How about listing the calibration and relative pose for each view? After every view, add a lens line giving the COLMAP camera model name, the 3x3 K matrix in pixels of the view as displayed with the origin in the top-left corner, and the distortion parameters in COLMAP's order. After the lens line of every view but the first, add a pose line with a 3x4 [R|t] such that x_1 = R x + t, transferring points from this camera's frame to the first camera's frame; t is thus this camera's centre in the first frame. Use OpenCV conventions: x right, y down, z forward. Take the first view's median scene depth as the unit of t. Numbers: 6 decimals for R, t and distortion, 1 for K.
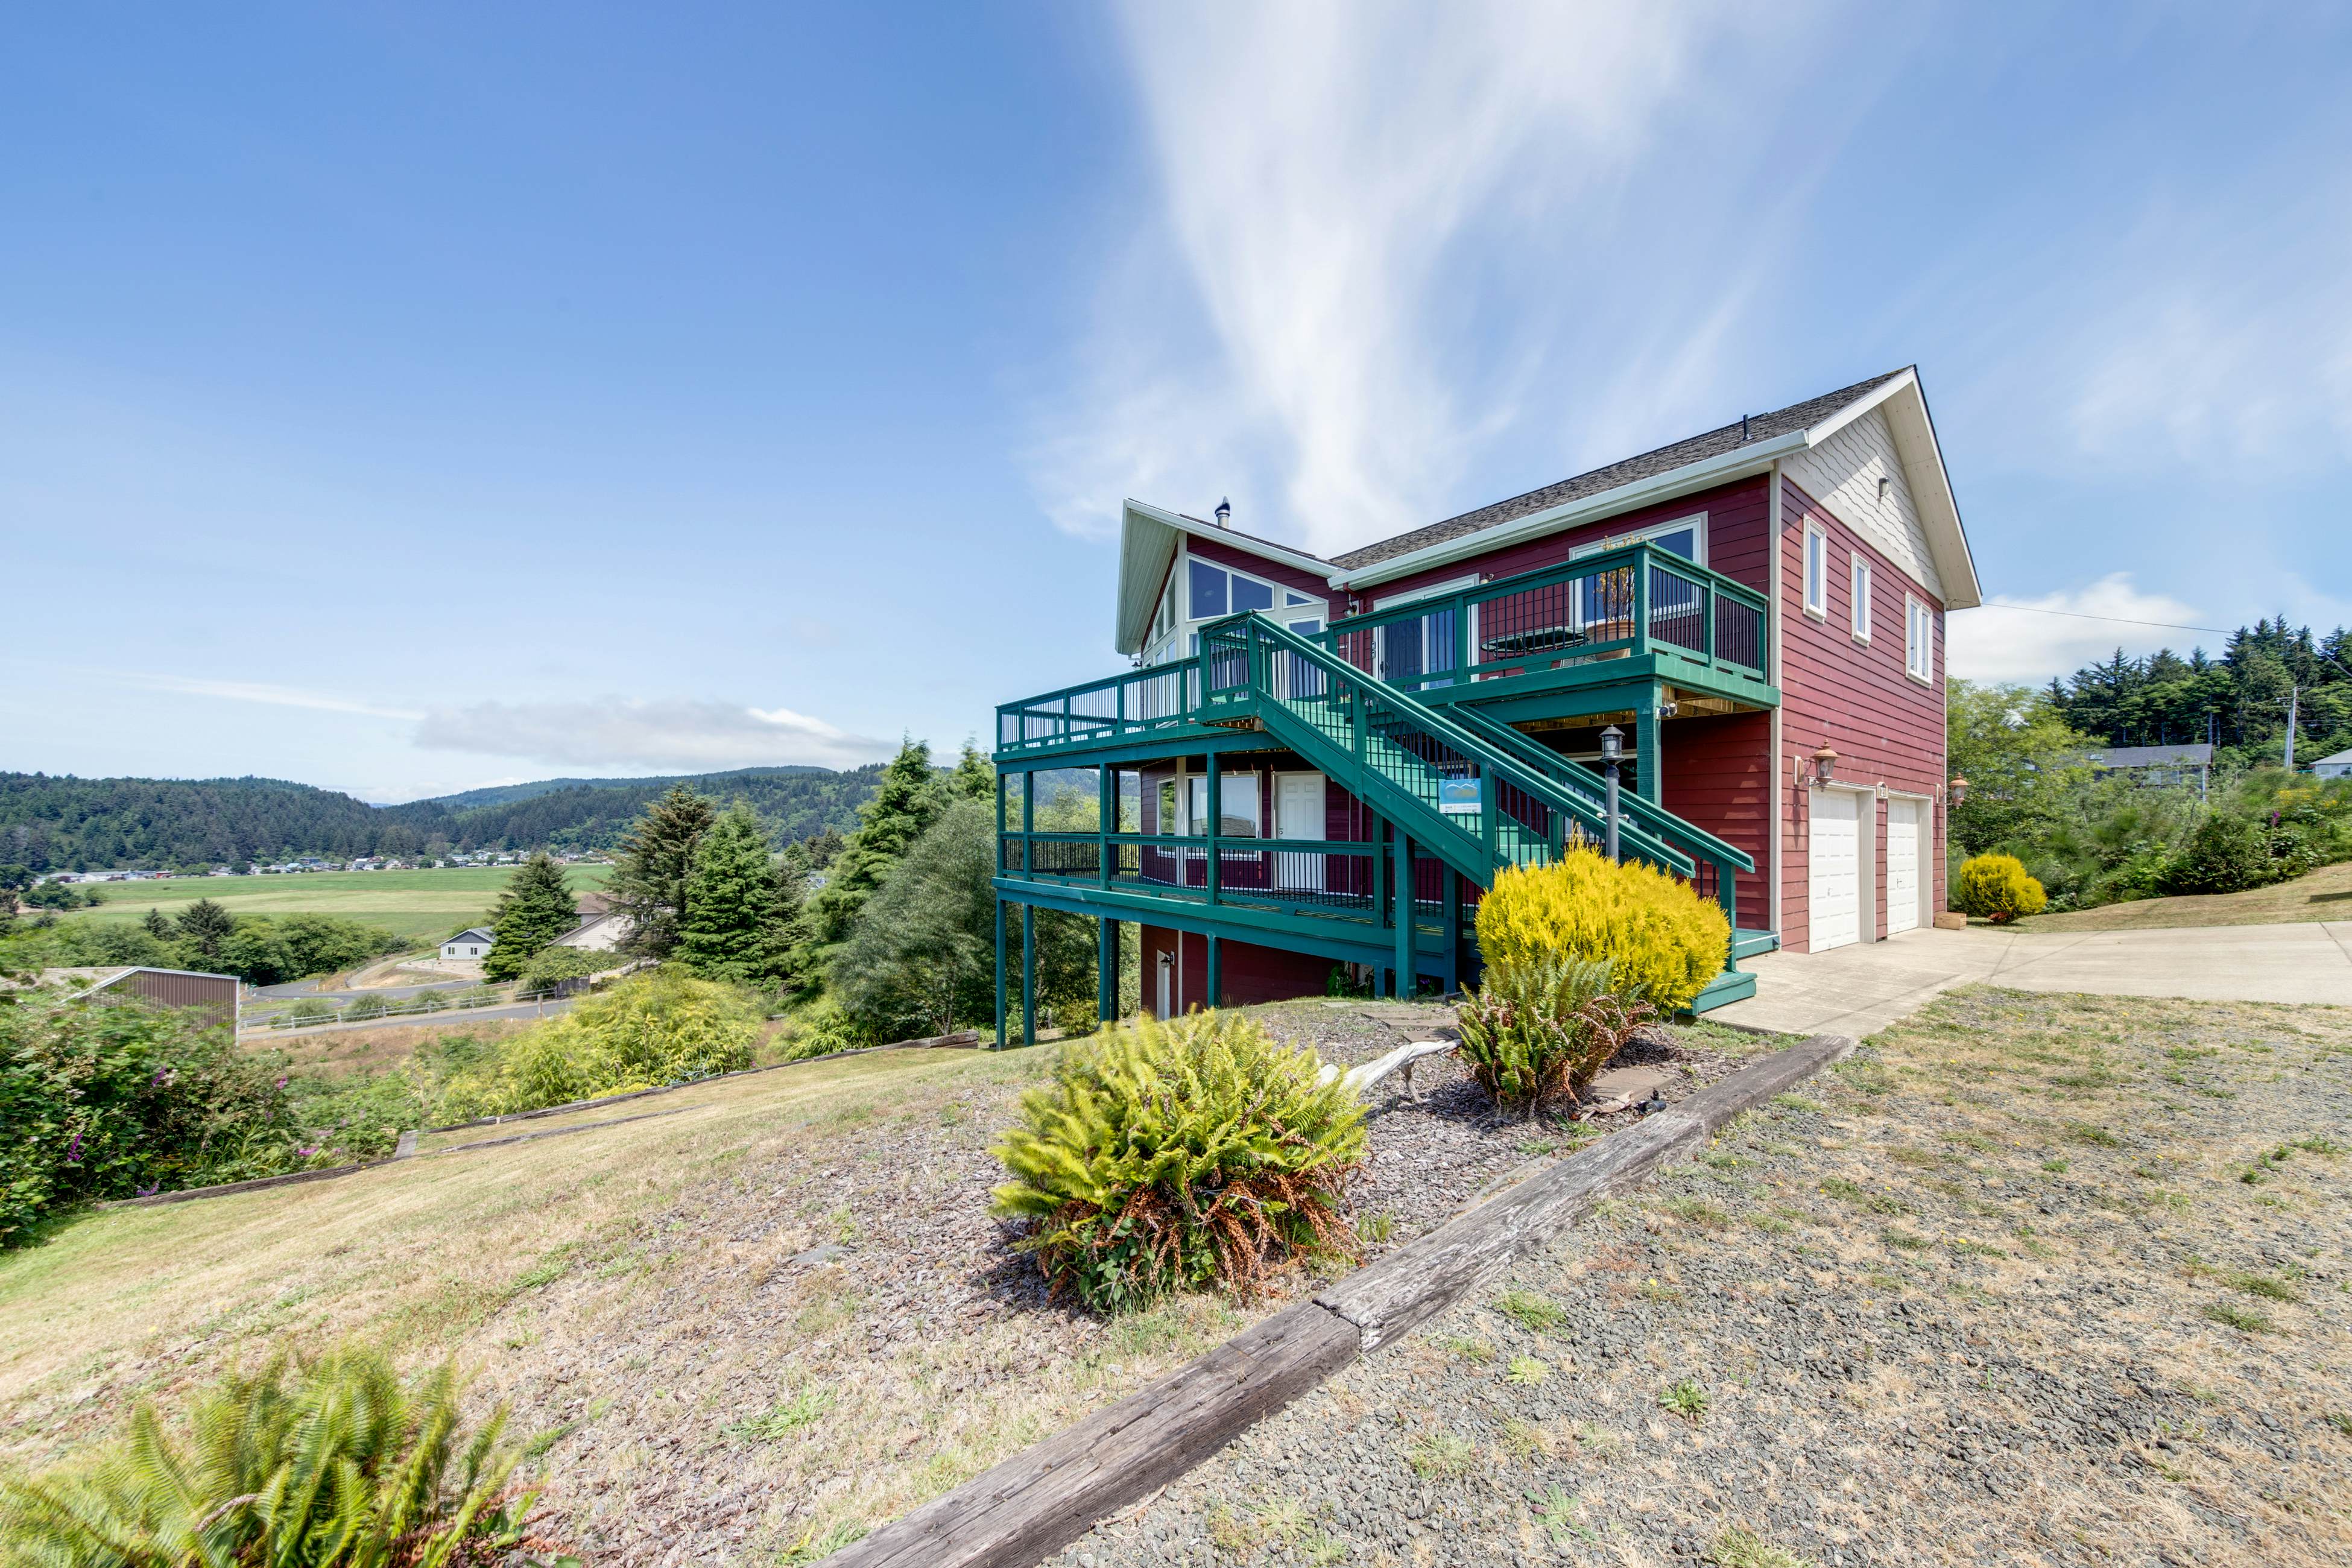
lens RADIAL K [[841.8, 0, 1205.2], [0, 841.8, 829.0], [0, 0, 1]] dist [-0.000888, -0.000201]
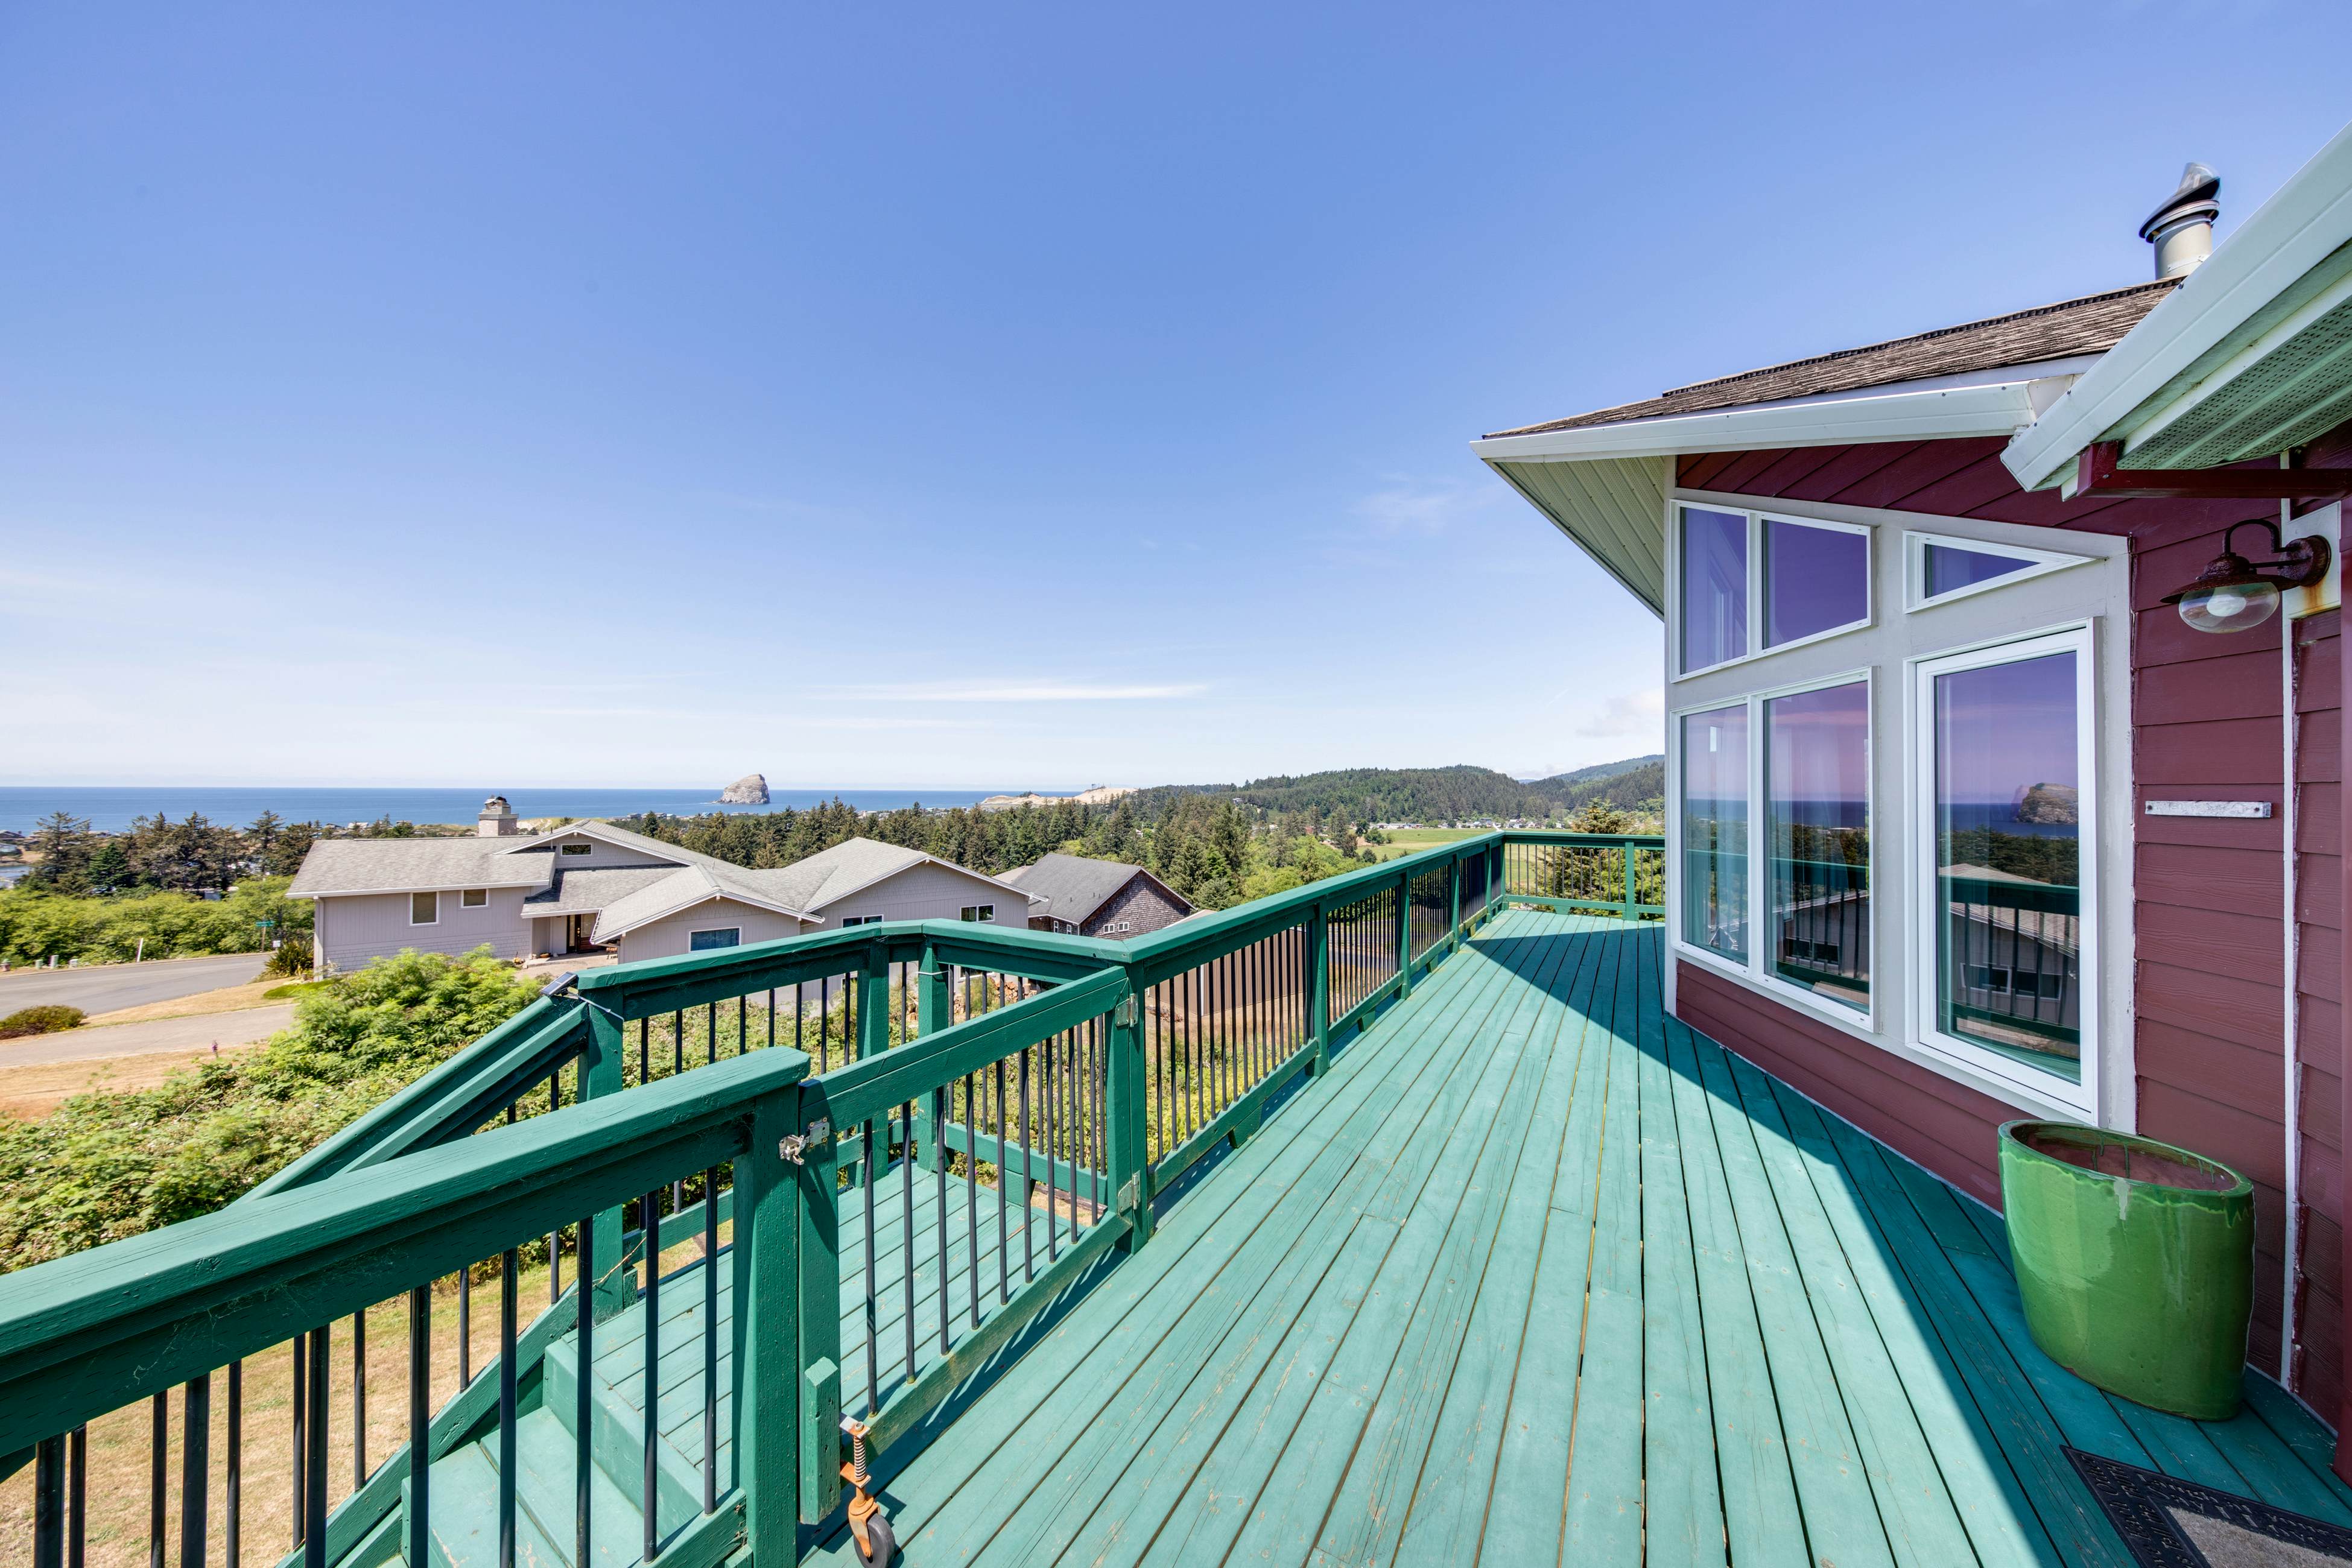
lens RADIAL K [[742.6, 0, 1175.5], [0, 742.6, 779.6], [0, 0, 1]] dist [0.000691, -0.000013]
pose [[0.321537, -0.013078, -0.946807, 0.030155], [-0.002577, 0.999889, -0.014686, -0.028440], [0.946893, 0.007162, 0.321468, 0.099280]]
